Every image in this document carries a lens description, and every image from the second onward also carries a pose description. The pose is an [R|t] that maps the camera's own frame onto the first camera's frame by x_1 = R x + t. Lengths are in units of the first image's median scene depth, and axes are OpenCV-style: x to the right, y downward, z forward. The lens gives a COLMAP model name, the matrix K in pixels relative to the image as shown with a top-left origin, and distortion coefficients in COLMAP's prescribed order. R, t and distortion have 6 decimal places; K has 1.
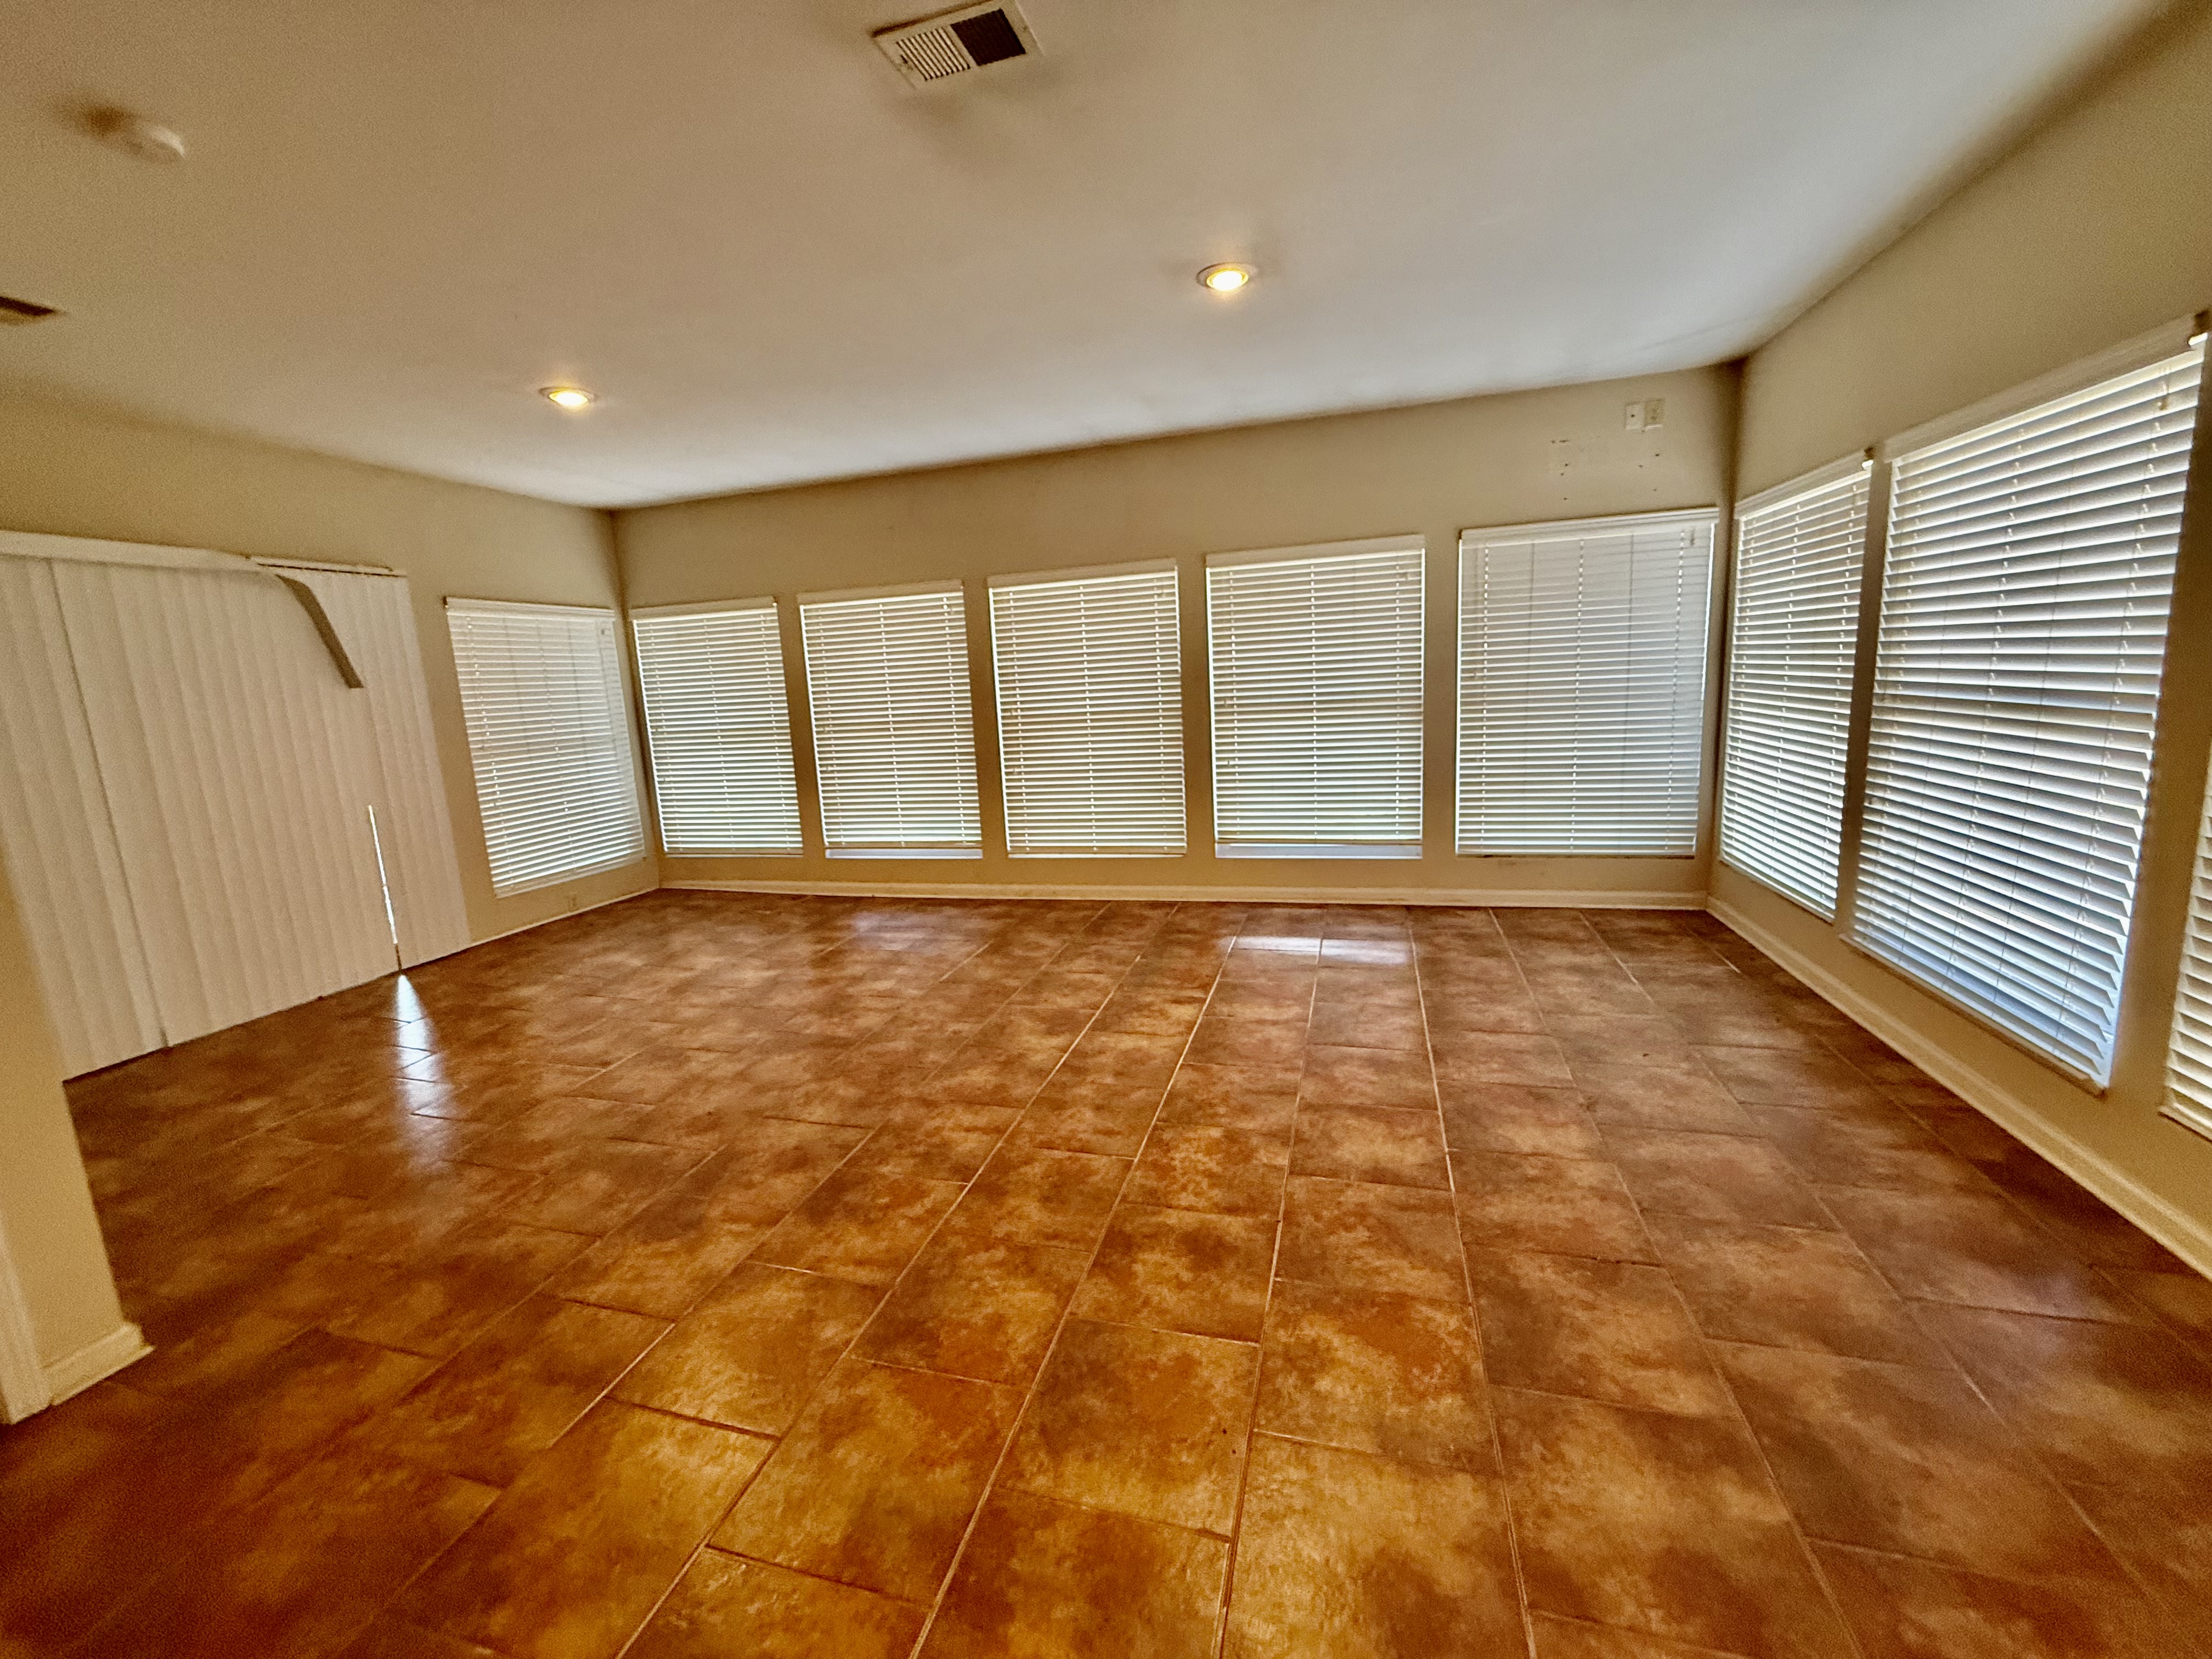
lens RADIAL K [[882.9, 0, 1099.3], [0, 882.9, 823.8], [0, 0, 1]] dist [0.000356, -0.000612]
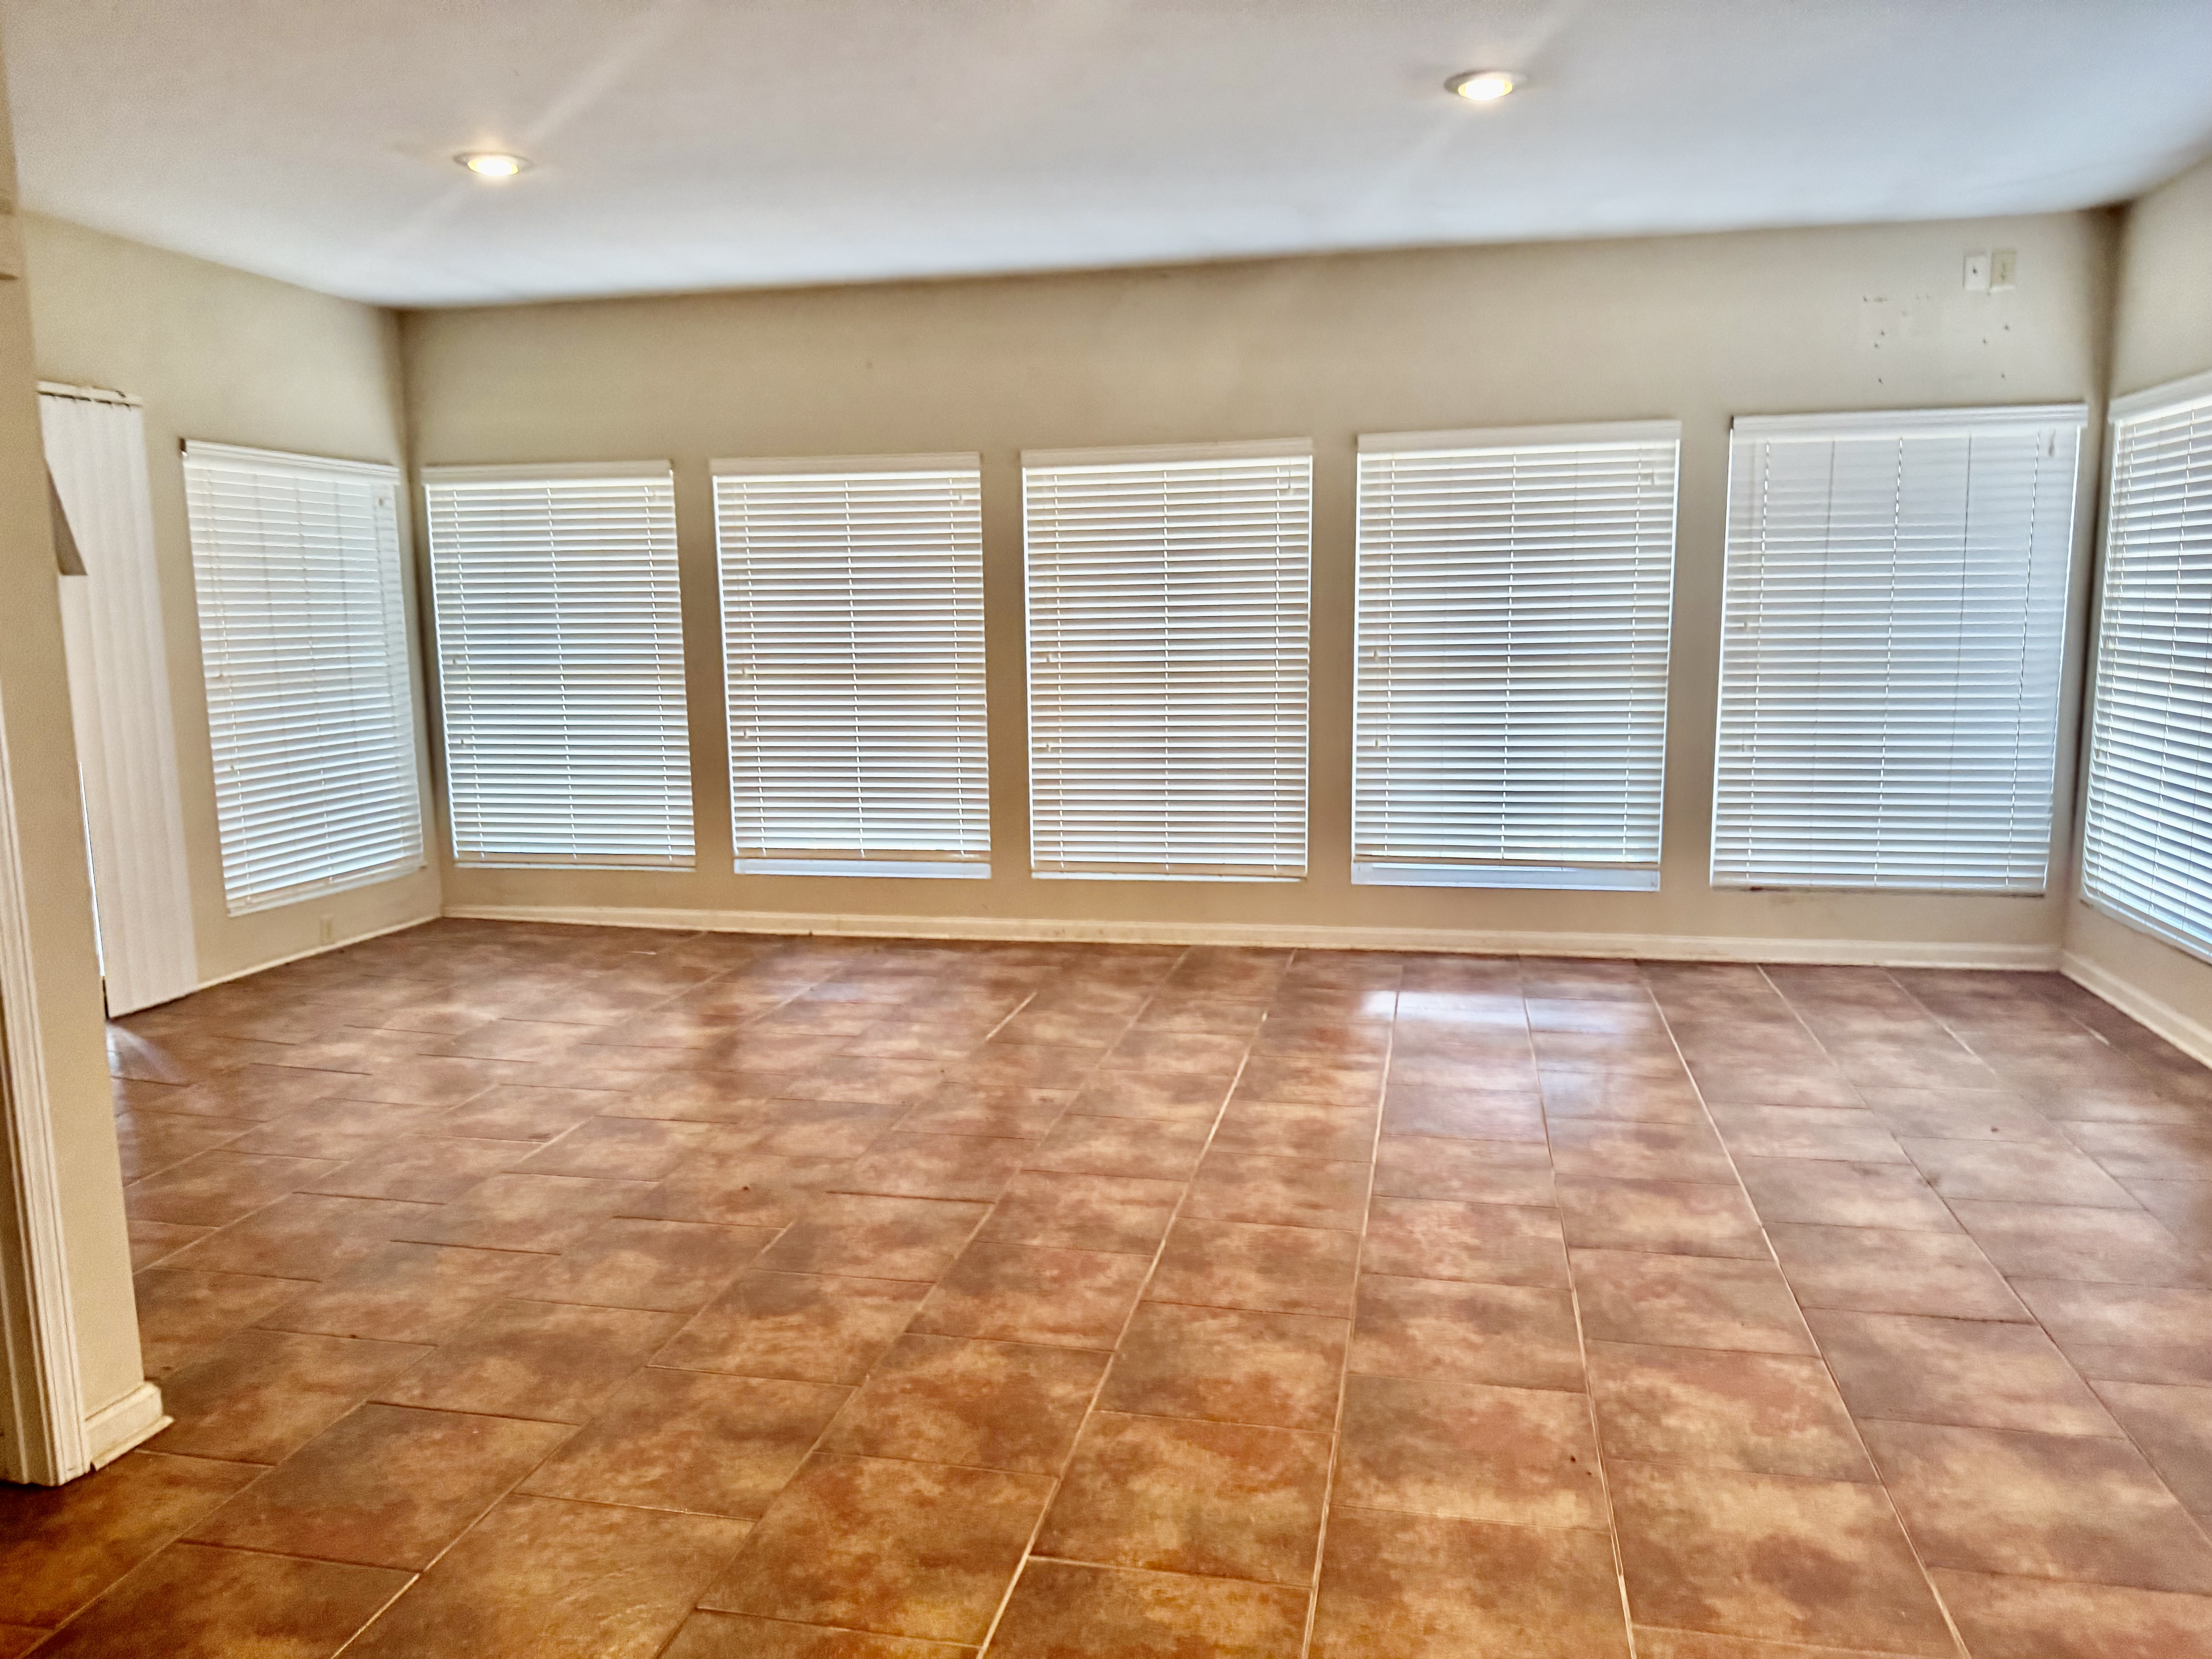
lens RADIAL K [[1558.4, 0, 1103.4], [0, 1558.4, 842.3], [0, 0, 1]] dist [0.088009, -0.125954]
pose [[0.996872, 0.029725, 0.073232, -0.213703], [-0.028428, 0.999421, -0.018693, 0.051731], [-0.073745, 0.016553, 0.997140, -0.257644]]
